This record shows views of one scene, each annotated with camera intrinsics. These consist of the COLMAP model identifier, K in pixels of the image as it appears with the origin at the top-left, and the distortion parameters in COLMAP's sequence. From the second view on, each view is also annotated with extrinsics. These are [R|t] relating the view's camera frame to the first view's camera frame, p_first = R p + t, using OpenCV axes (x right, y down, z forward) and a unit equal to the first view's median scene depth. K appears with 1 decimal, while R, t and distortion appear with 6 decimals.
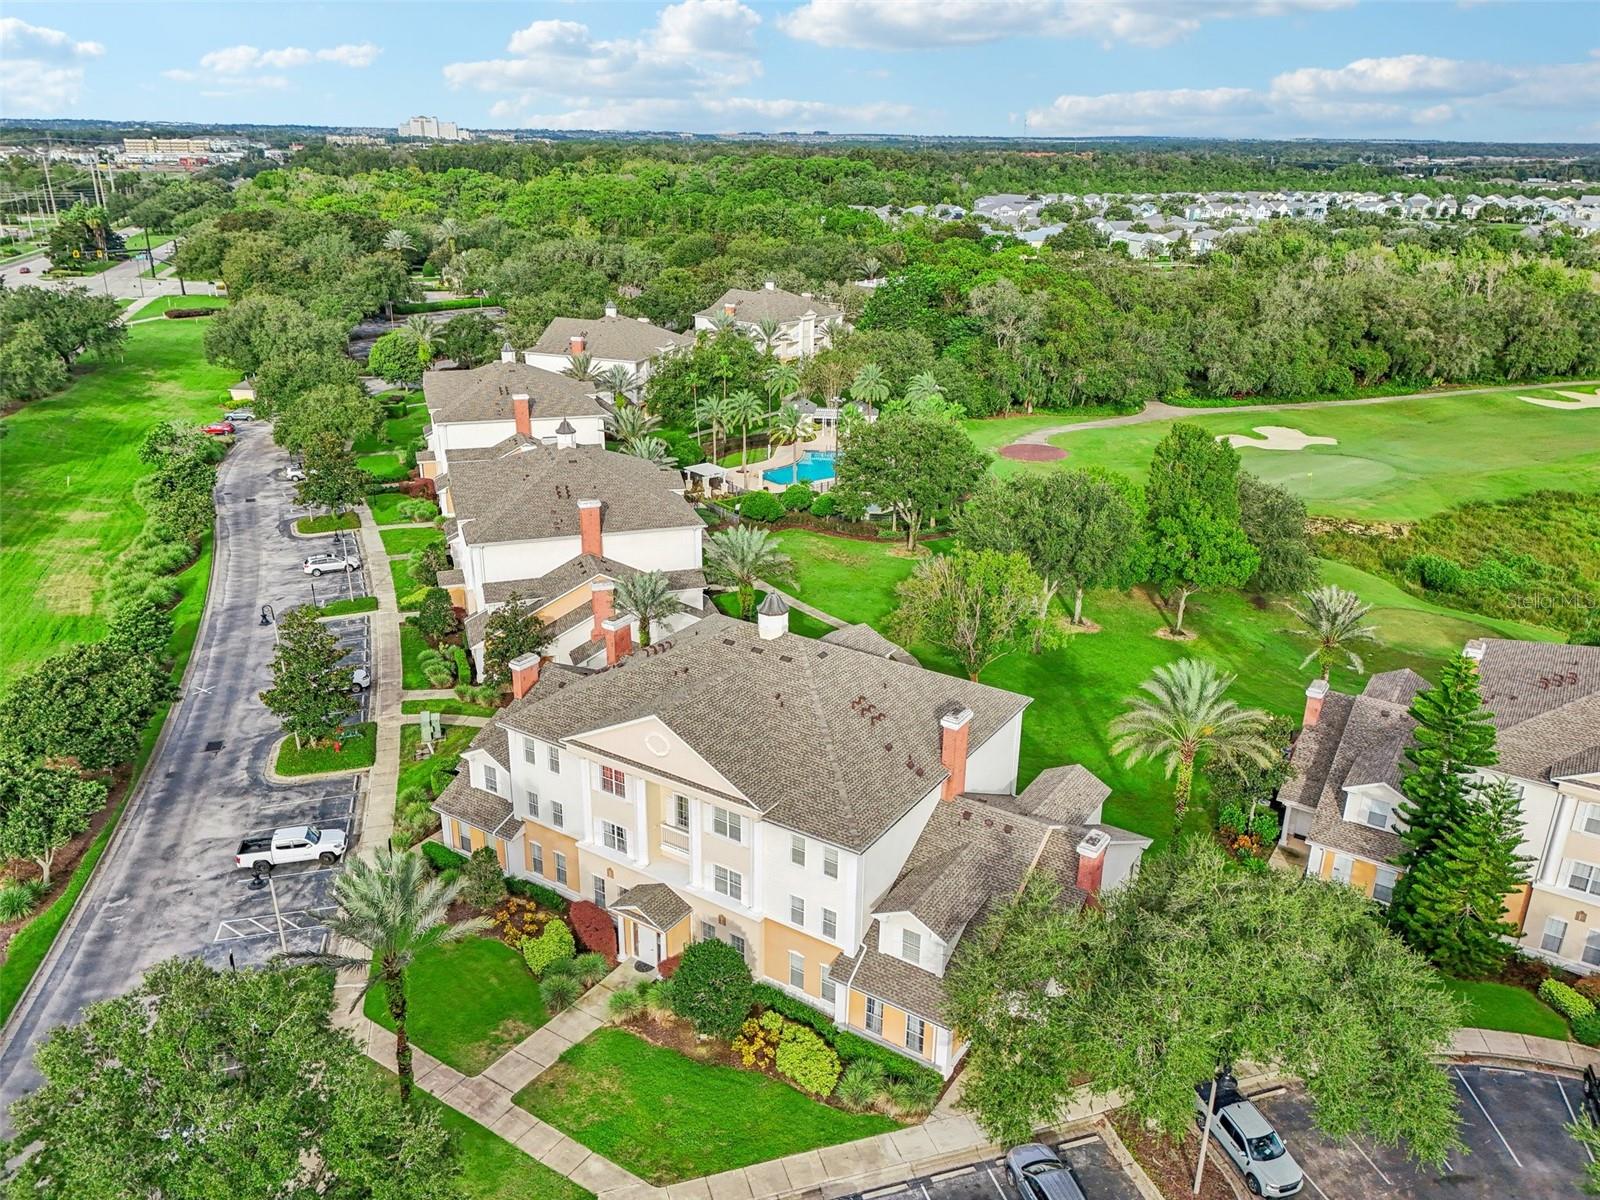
lens RADIAL K [[1194.8, 0, 800.0], [0, 1194.8, 600.0], [0, 0, 1]] dist [0.035167, 0.002293]
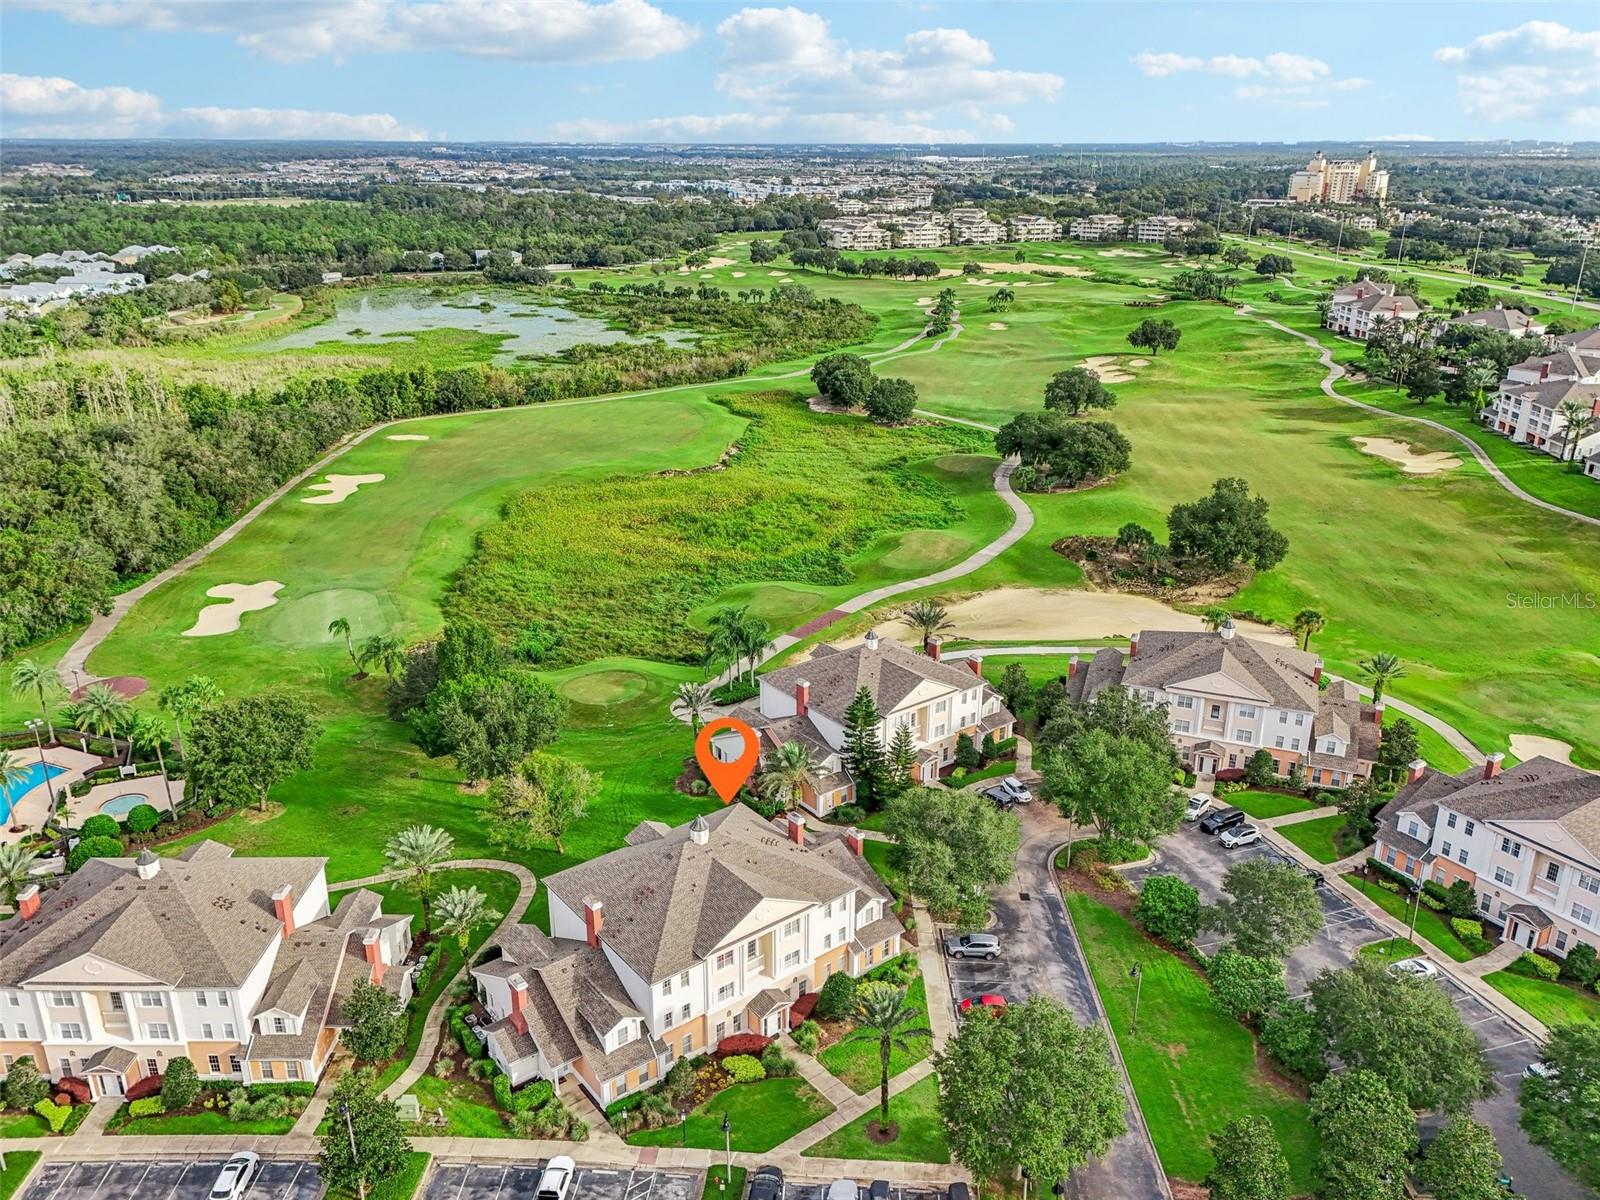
lens RADIAL K [[1194.8, 0, 800.0], [0, 1194.8, 600.0], [0, 0, 1]] dist [0.035167, 0.002293]
pose [[0.836506, -0.189121, 0.514286, -0.067979], [0.190657, 0.980362, 0.050403, -0.284525], [-0.513719, 0.055890, 0.856136, -1.004367]]
